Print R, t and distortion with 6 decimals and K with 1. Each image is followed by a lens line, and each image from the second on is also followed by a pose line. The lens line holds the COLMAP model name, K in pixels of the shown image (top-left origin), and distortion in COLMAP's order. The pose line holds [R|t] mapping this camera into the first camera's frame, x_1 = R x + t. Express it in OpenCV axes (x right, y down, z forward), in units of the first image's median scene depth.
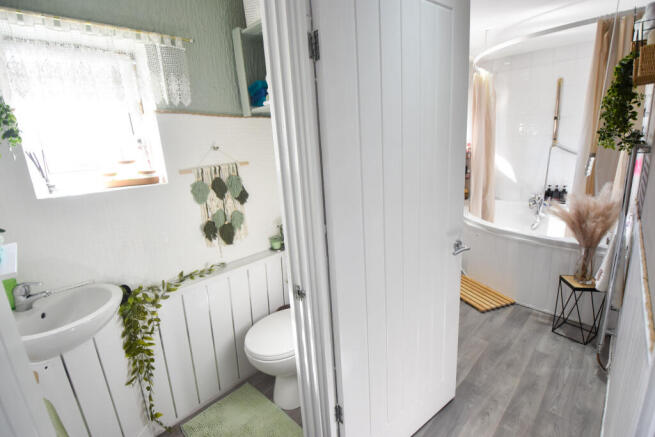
lens RADIAL K [[287.5, 0, 330.5], [0, 287.5, 222.8], [0, 0, 1]] dist [-0.031573, -0.000723]
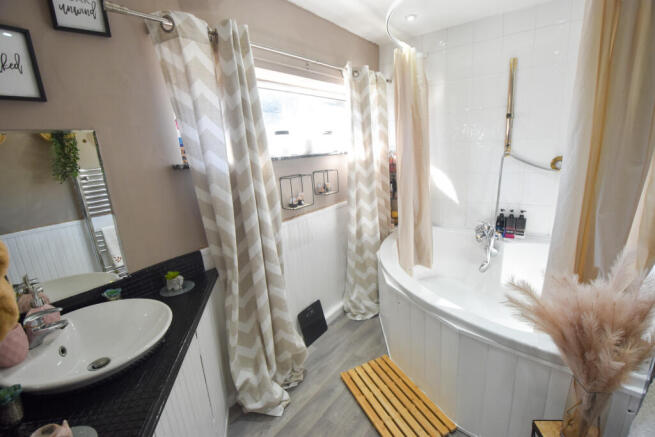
lens RADIAL K [[279.0, 0, 327.5], [0, 279.0, 218.5], [0, 0, 1]] dist [-0.028276, -0.000180]
pose [[0.993249, -0.030317, 0.111968, 0.256944], [0.031069, 0.999505, -0.004980, -0.121207], [-0.111762, 0.008425, 0.993699, 0.352787]]
